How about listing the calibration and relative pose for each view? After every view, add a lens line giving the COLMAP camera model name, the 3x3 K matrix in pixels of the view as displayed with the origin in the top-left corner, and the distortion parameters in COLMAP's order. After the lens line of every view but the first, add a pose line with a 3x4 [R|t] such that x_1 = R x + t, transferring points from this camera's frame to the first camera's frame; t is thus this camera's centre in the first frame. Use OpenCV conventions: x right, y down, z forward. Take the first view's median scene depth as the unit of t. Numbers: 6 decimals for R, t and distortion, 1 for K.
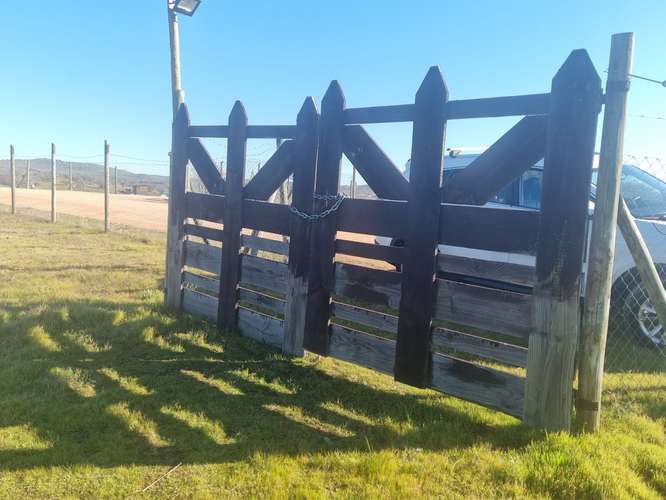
lens RADIAL K [[562.1, 0, 332.7], [0, 562.1, 242.2], [0, 0, 1]] dist [0.005483, -0.005126]
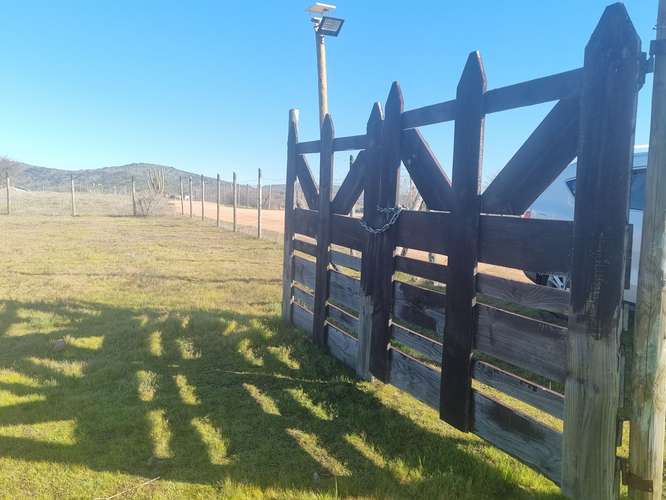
lens RADIAL K [[561.9, 0, 333.4], [0, 561.9, 250.8], [0, 0, 1]] dist [0.014662, -0.009175]
pose [[0.931332, 0.007457, -0.364095, 0.254263], [-0.012966, 0.999835, -0.012690, 0.000018], [0.363940, 0.016539, 0.931275, 0.117468]]
